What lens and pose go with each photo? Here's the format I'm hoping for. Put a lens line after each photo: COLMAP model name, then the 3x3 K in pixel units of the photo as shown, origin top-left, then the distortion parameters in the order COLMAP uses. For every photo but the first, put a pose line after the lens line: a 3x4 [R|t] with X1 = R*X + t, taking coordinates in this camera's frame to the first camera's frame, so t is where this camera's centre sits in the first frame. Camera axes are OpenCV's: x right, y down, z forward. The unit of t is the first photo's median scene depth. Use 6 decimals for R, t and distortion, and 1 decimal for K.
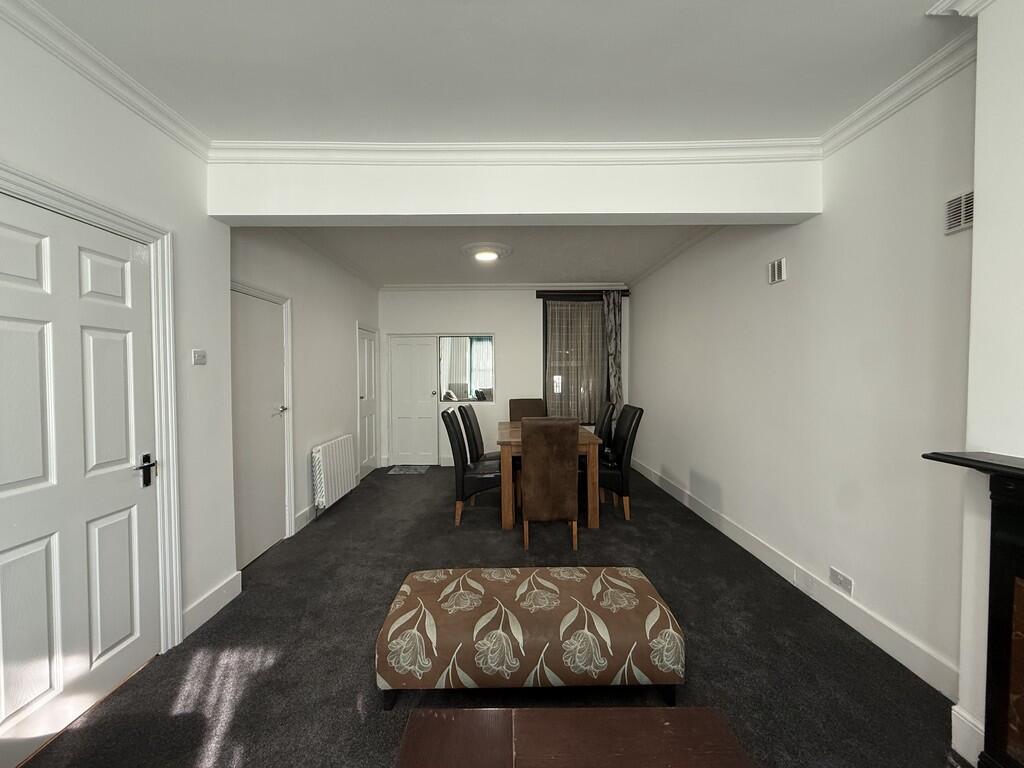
lens RADIAL K [[408.8, 0, 508.7], [0, 408.8, 383.8], [0, 0, 1]] dist [0.007883, 0.000128]
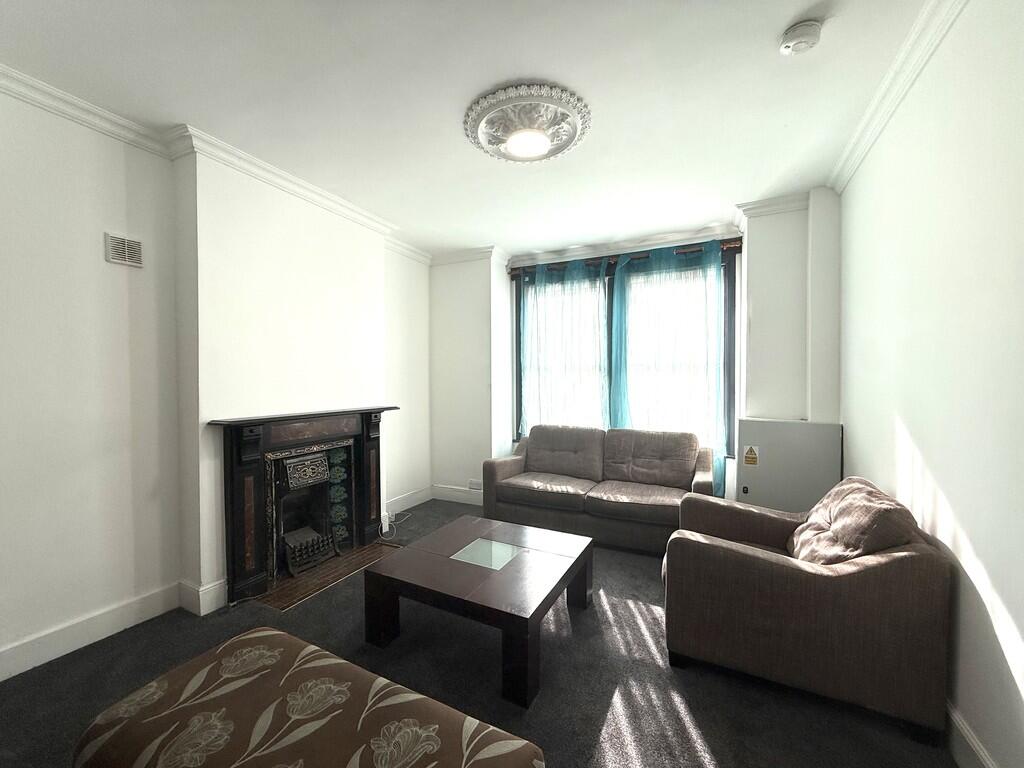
lens RADIAL K [[408.8, 0, 509.1], [0, 408.8, 385.0], [0, 0, 1]] dist [0.007883, 0.000128]
pose [[-0.889541, -0.001522, 0.456853, -0.495765], [0.015880, 0.999287, 0.034250, -0.012929], [-0.456579, 0.037722, -0.888883, 1.365138]]
